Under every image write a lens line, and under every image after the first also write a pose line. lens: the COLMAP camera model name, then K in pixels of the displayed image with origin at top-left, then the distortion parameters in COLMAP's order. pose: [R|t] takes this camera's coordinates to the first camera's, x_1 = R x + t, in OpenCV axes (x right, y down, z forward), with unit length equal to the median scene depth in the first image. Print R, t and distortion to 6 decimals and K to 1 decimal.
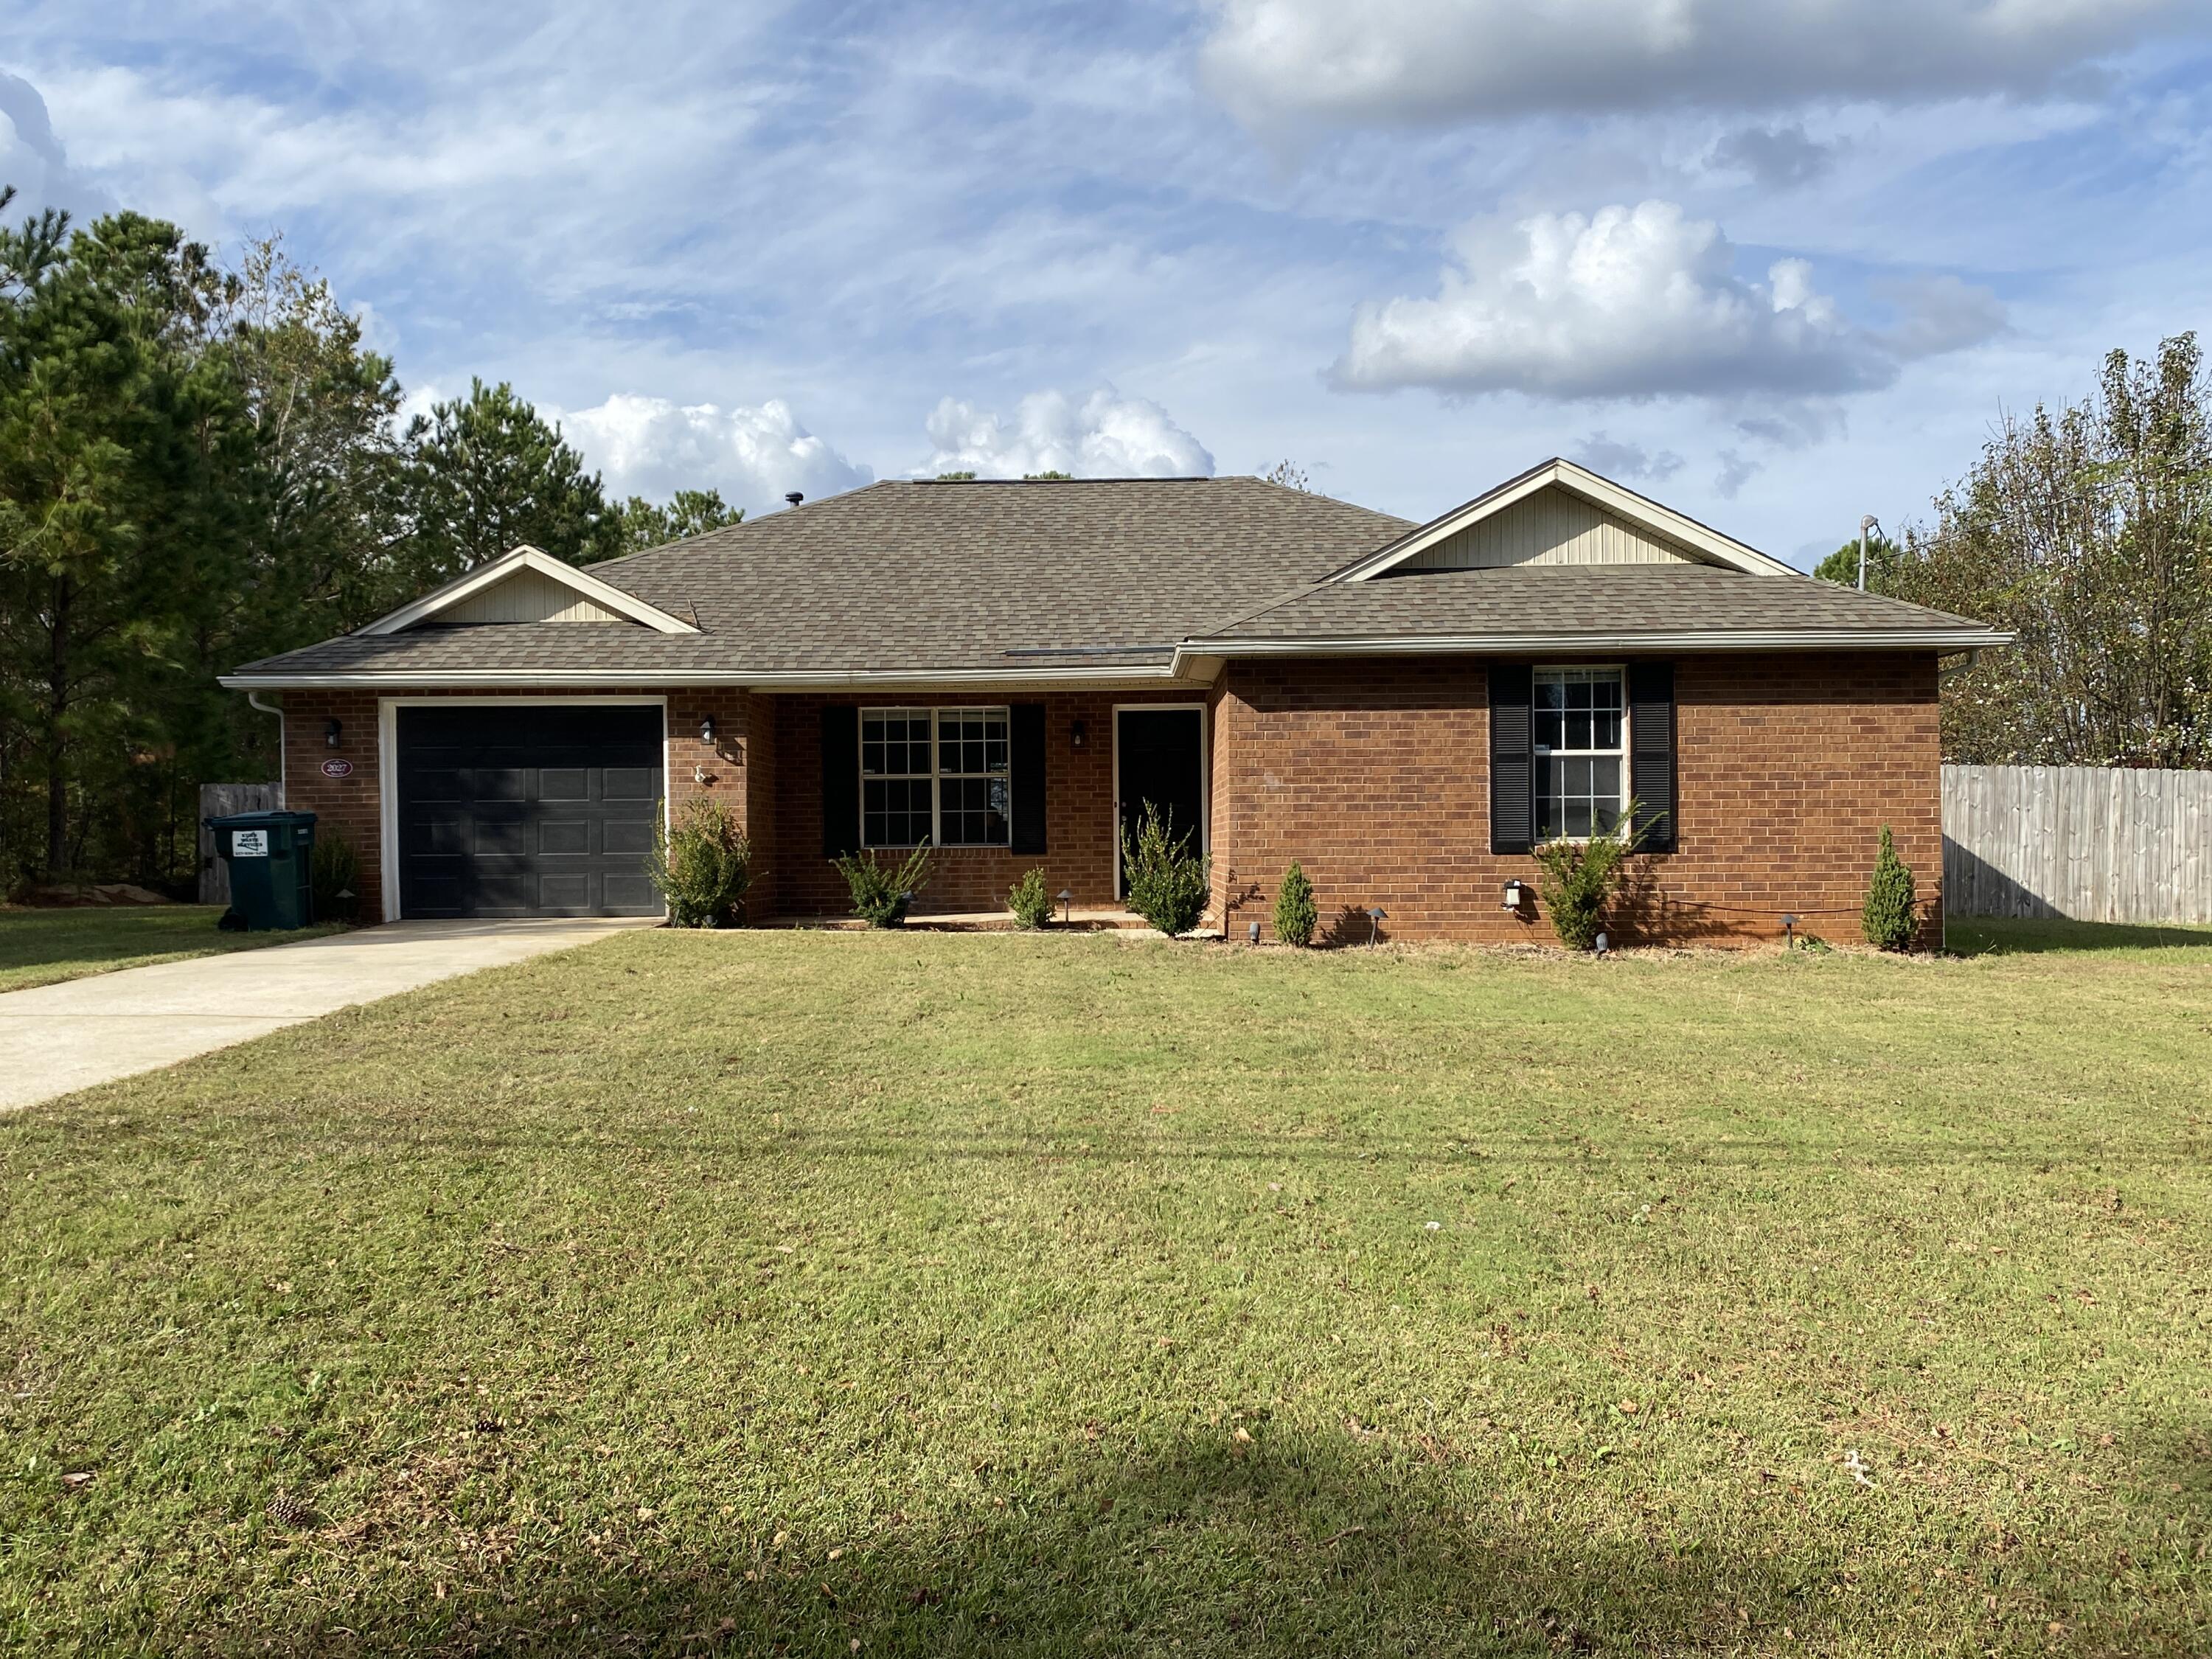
lens RADIAL K [[1951.3, 0, 1093.7], [0, 1951.3, 830.9], [0, 0, 1]] dist [0.055112, -0.065924]
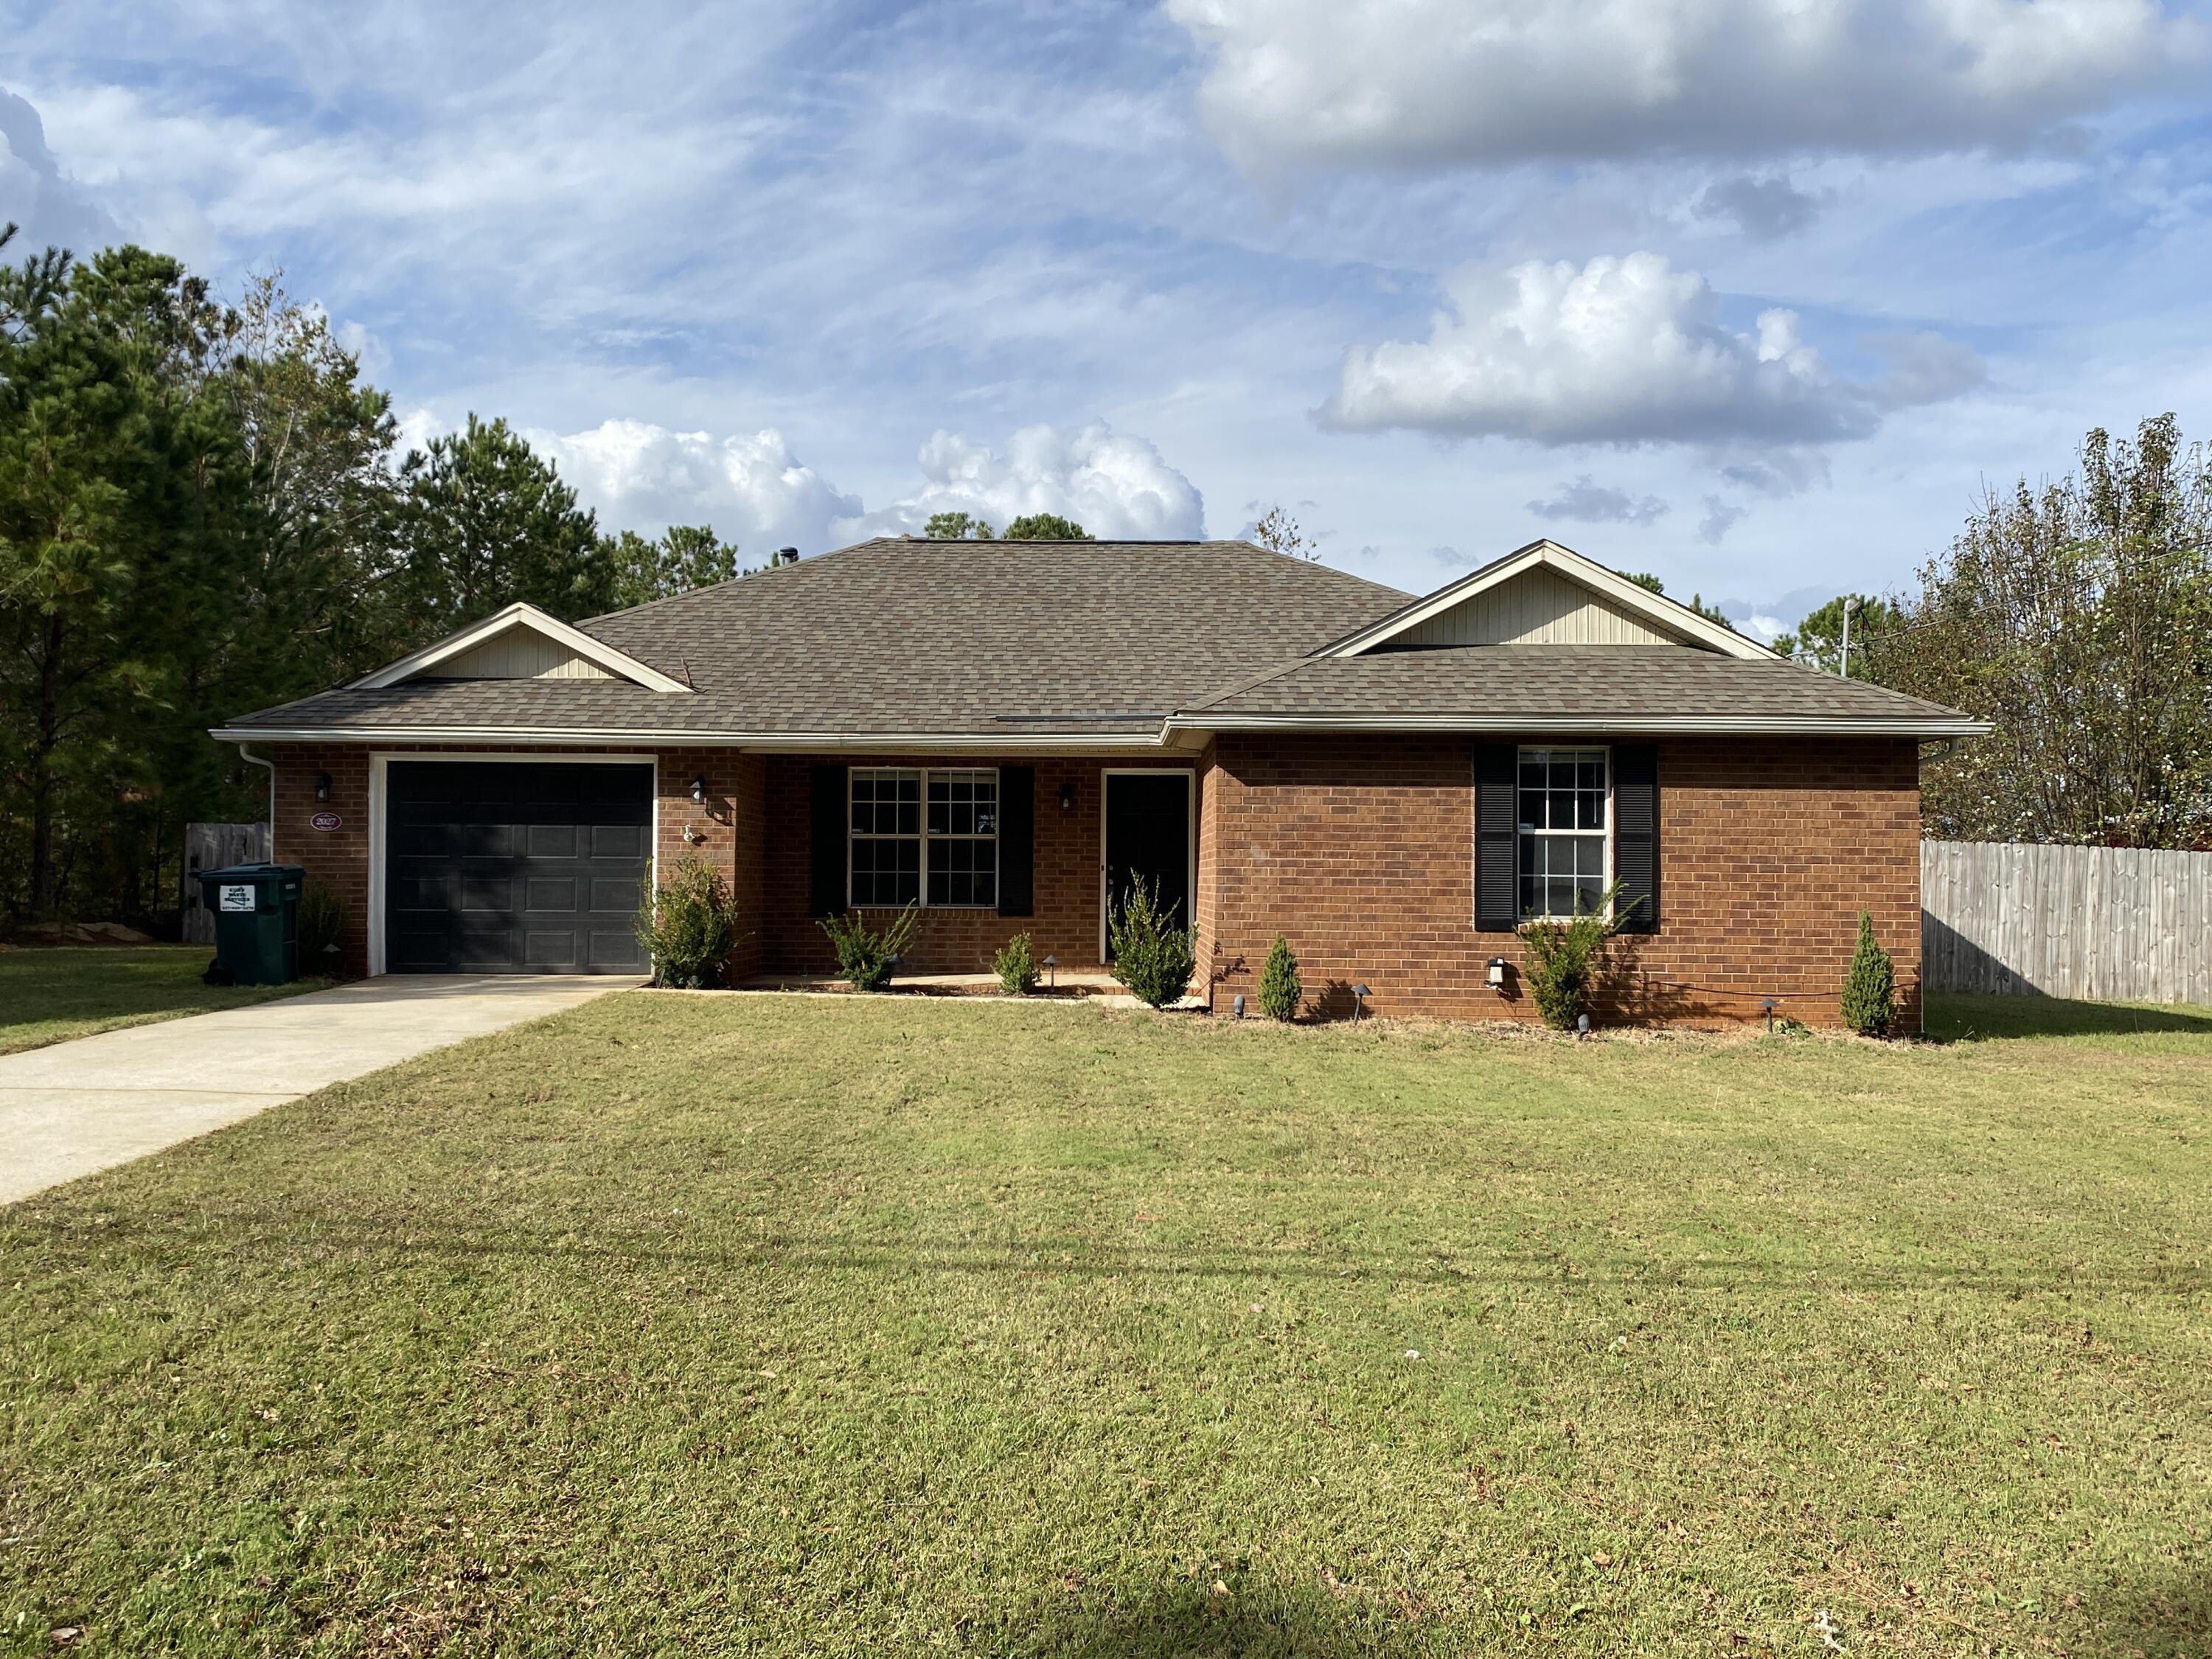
lens RADIAL K [[1951.3, 0, 1096.1], [0, 1951.3, 819.3], [0, 0, 1]] dist [0.055112, -0.065924]
pose [[0.999813, 0.017387, 0.008426, -0.001151], [-0.017196, 0.999605, -0.022231, -0.020054], [-0.008809, 0.022082, 0.999717, -0.005999]]
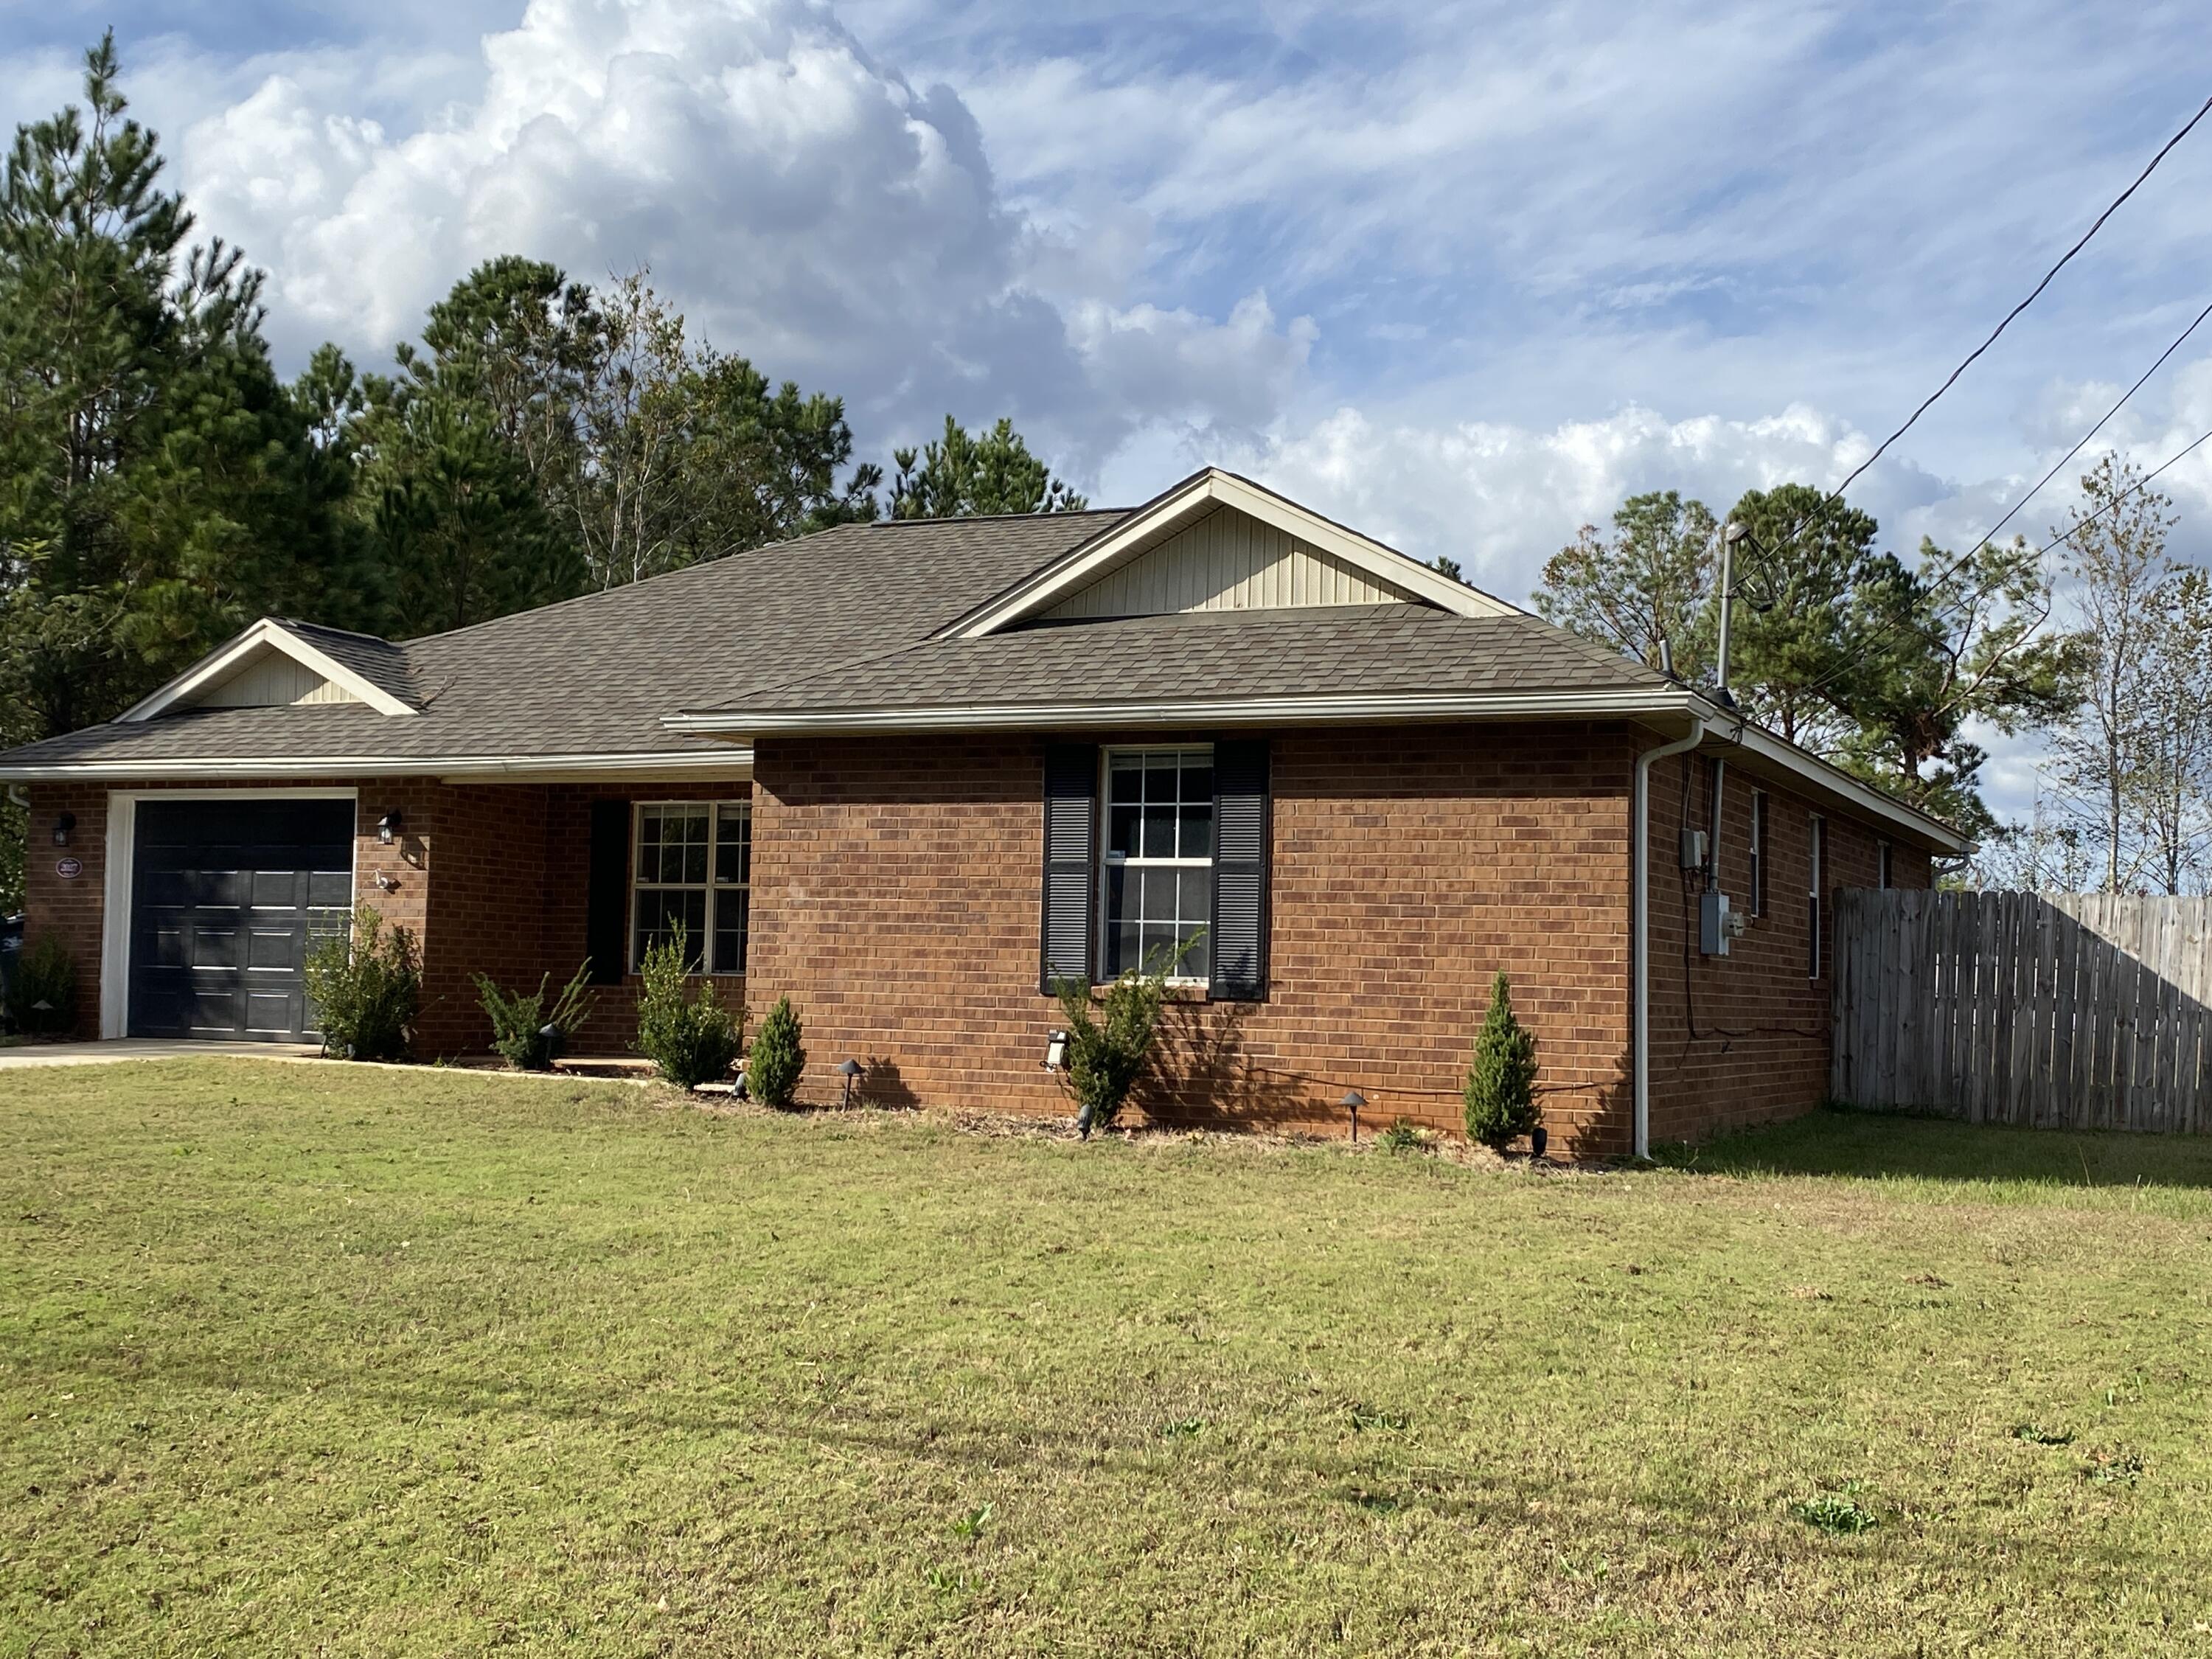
lens RADIAL K [[2618.7, 0, 1105.0], [0, 2618.7, 815.3], [0, 0, 1]] dist [0.076067, 0.000000]
pose [[0.911745, 0.003758, -0.410741, 0.636471], [-0.029656, 0.997951, -0.056698, -0.000960], [0.409686, 0.063875, 0.909988, 0.090903]]
